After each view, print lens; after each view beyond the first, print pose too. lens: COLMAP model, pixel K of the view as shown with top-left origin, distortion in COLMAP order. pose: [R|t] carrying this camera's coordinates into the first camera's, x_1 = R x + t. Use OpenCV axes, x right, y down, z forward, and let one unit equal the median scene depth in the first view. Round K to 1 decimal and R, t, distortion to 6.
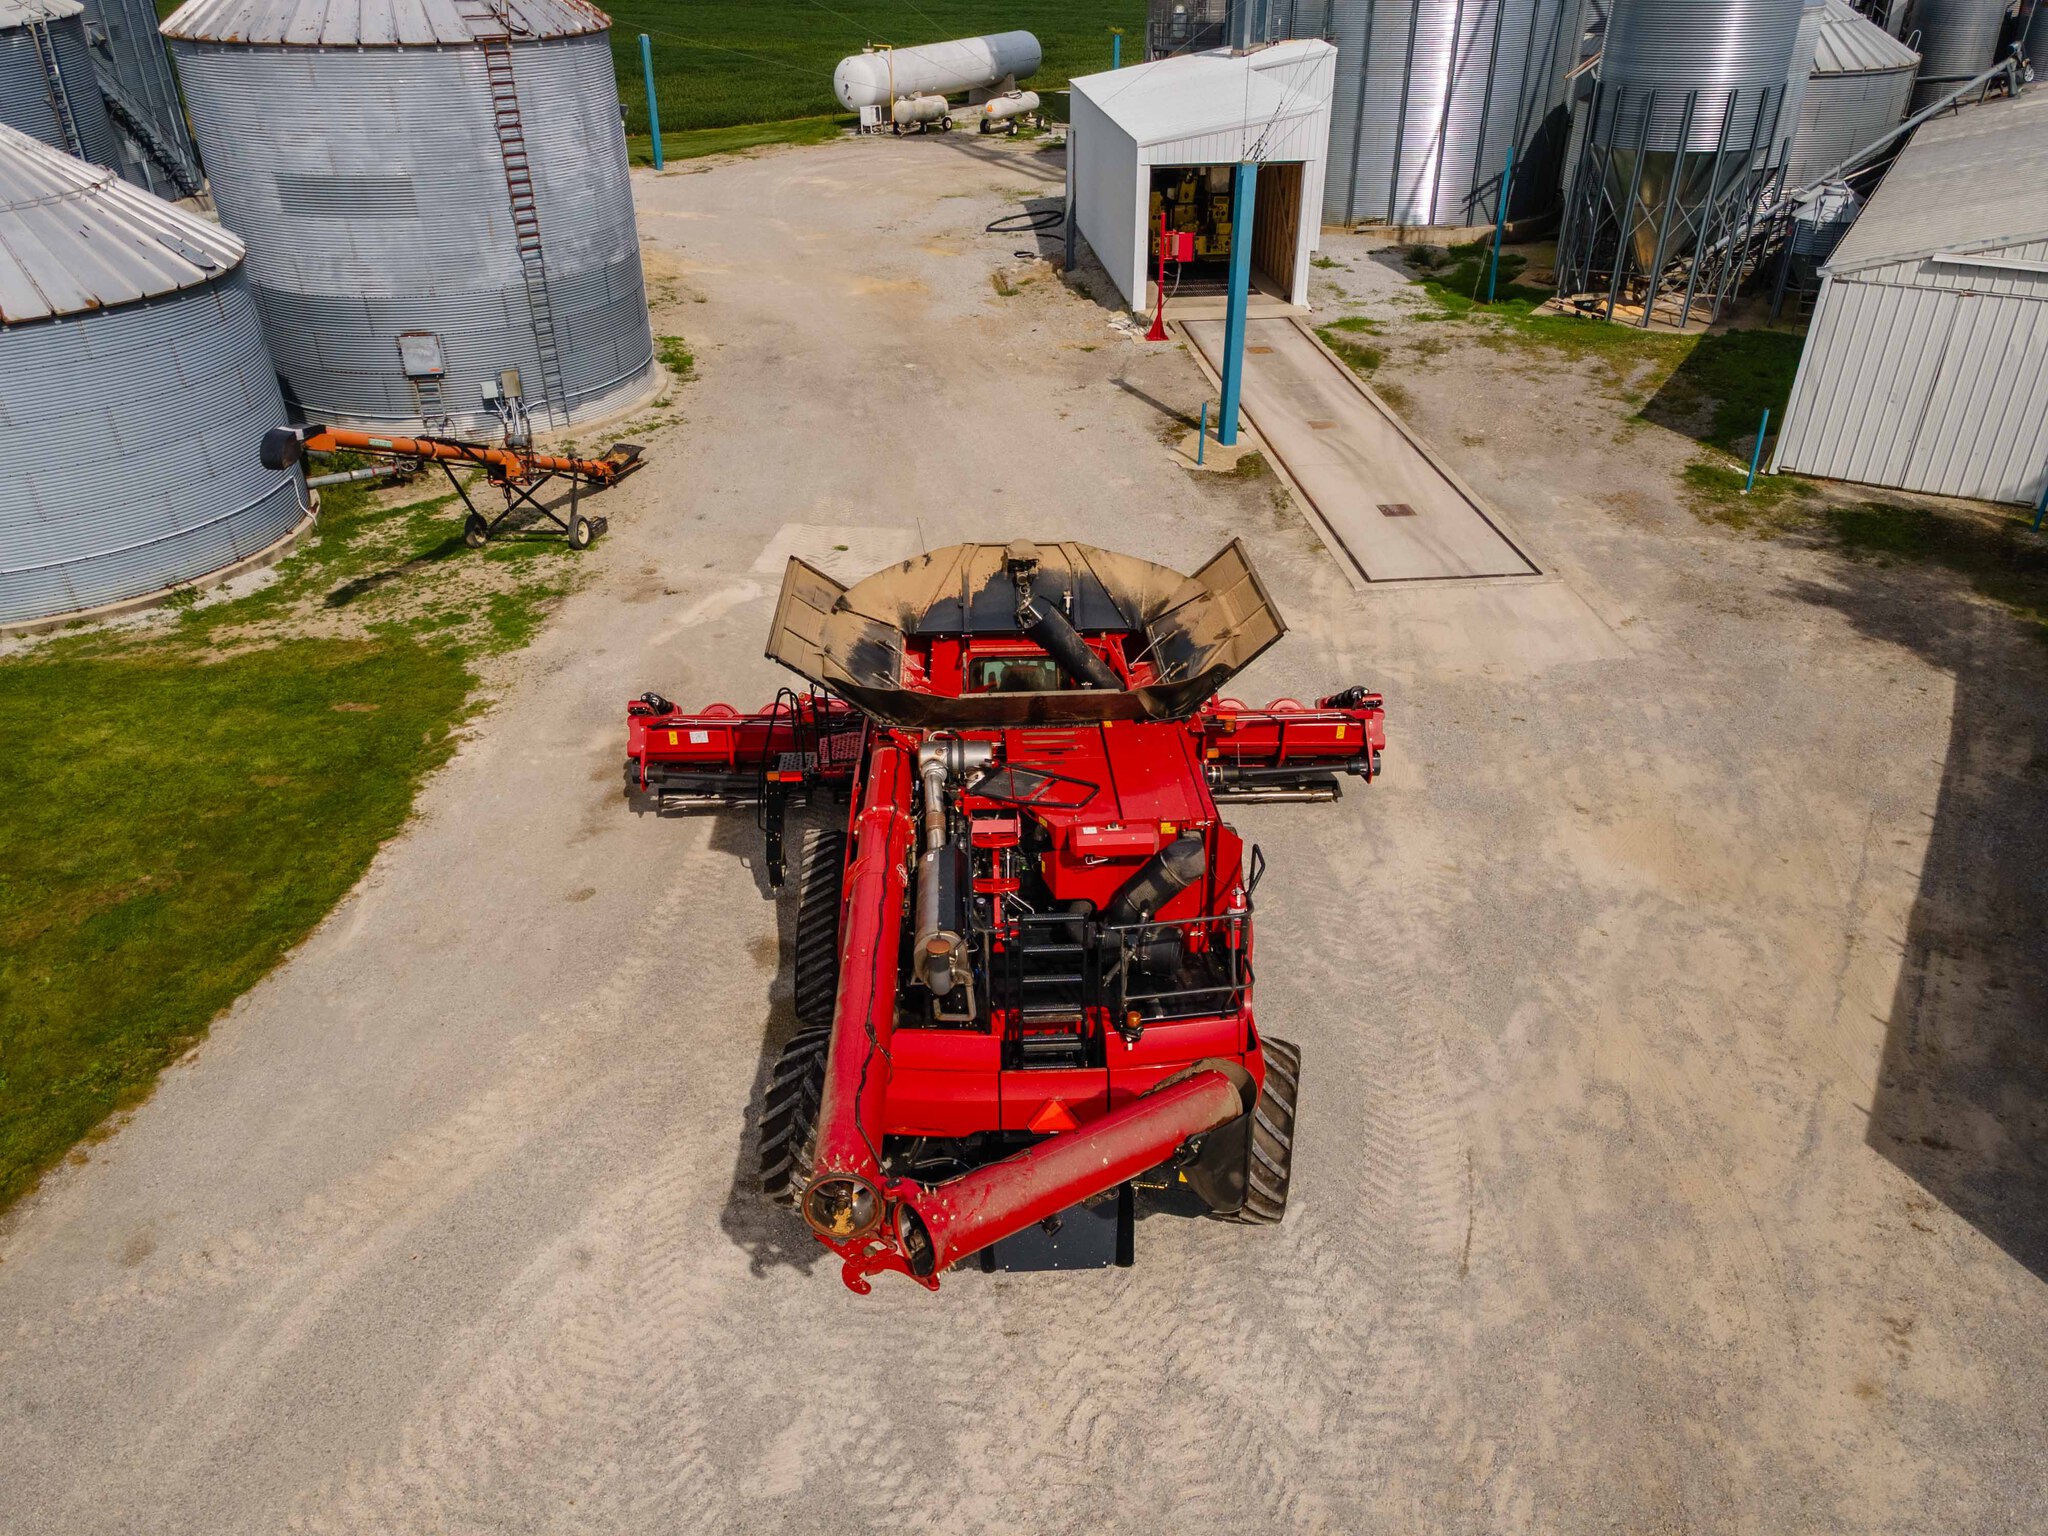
lens RADIAL K [[1490.8, 0, 1008.4], [0, 1490.8, 779.8], [0, 0, 1]] dist [0.027070, 0.005076]
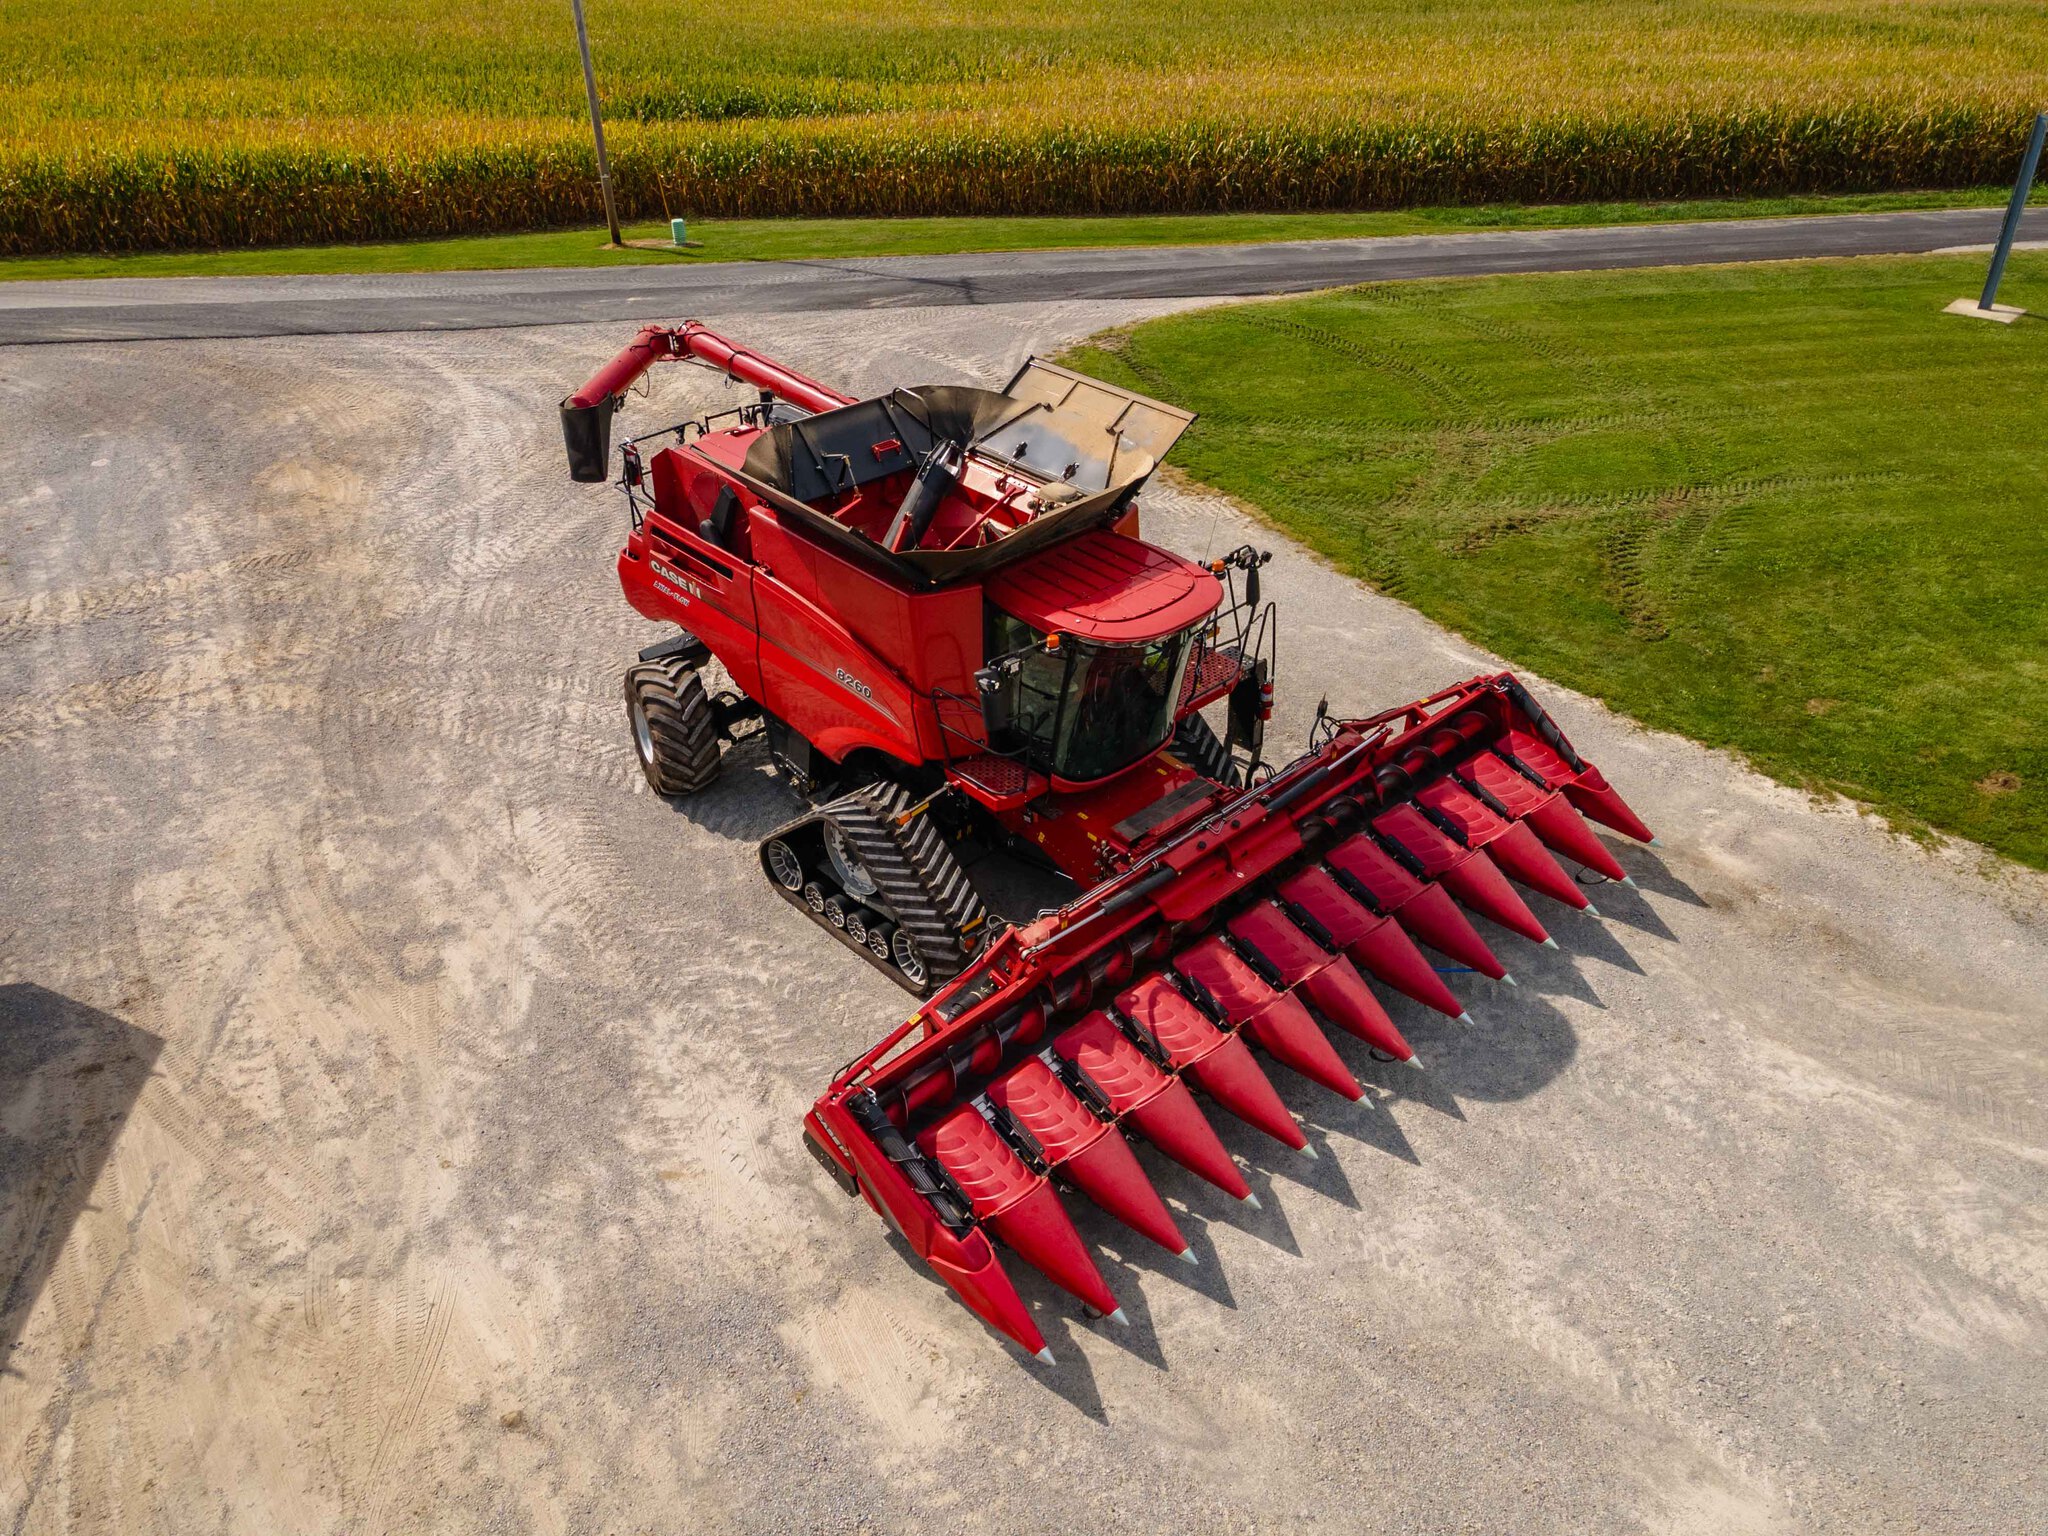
lens RADIAL K [[1509.4, 0, 1007.6], [0, 1509.4, 760.2], [0, 0, 1]] dist [0.030788, 0.004863]
pose [[-0.755507, 0.353539, -0.551561, 0.287006], [-0.316463, 0.540222, 0.779751, -0.371655], [0.573638, 0.763656, -0.296259, 0.663576]]
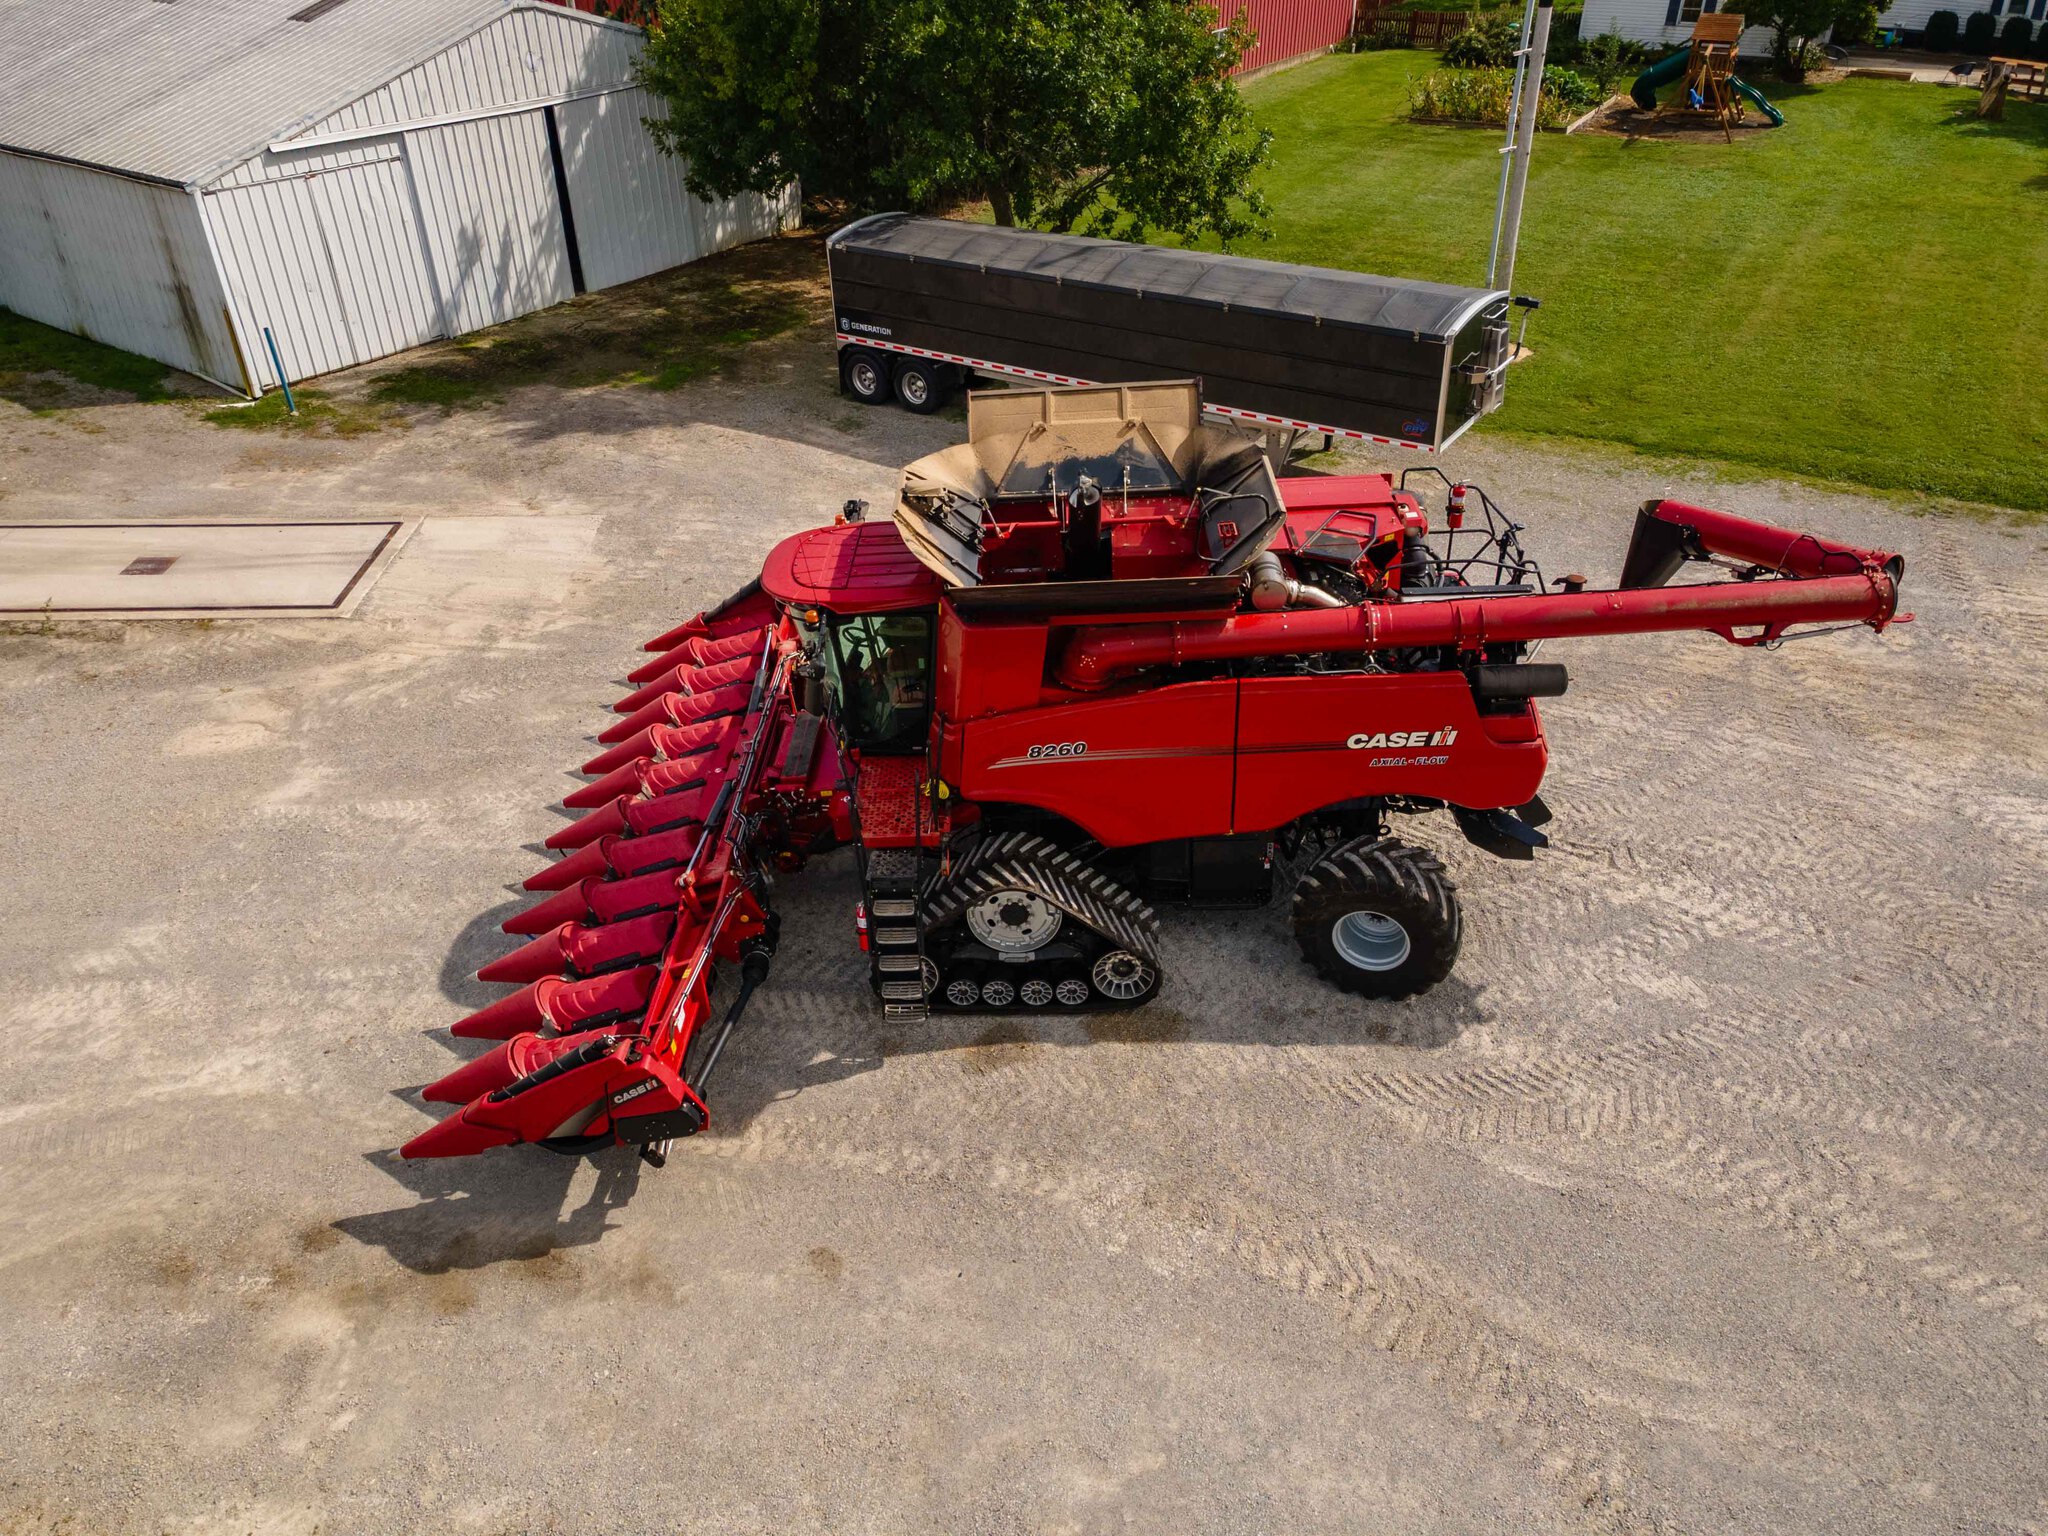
lens RADIAL K [[1501.8, 0, 1012.4], [0, 1501.8, 766.8], [0, 0, 1]] dist [0.003515, 0.082587]
pose [[0.059862, -0.537720, 0.840996, -0.417301], [0.520057, 0.735932, 0.433526, -0.194081], [-0.852031, 0.411414, 0.323700, 0.348549]]
